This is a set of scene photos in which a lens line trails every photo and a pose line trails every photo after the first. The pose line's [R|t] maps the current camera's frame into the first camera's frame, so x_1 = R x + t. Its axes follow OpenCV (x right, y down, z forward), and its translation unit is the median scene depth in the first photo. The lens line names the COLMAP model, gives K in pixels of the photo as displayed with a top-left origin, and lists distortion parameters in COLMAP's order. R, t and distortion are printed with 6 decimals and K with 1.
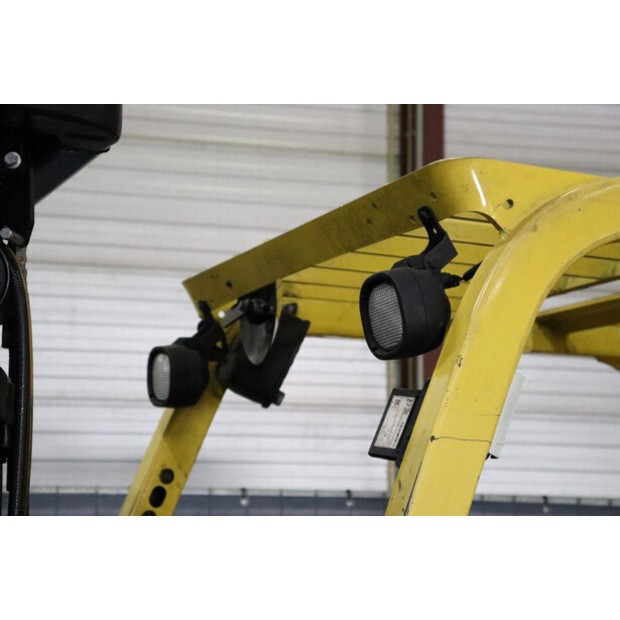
lens RADIAL K [[1457.6, 0, 319.2], [0, 1457.6, 308.9], [0, 0, 1]] dist [0.377326, 0.622375]
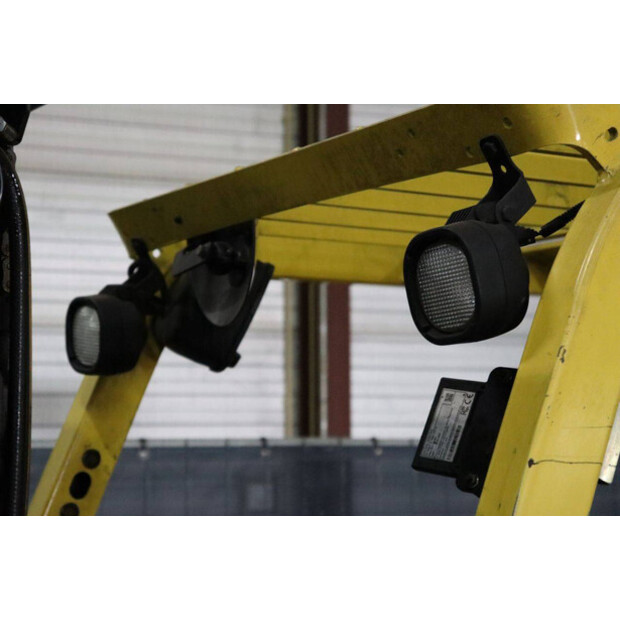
lens RADIAL K [[1457.6, 0, 319.2], [0, 1457.6, 308.9], [0, 0, 1]] dist [0.377326, 0.622375]
pose [[0.991638, 0.000494, 0.129047, -0.091856], [-0.010760, 0.996827, 0.078868, -0.033612], [-0.128599, -0.079598, 0.988497, 0.221995]]
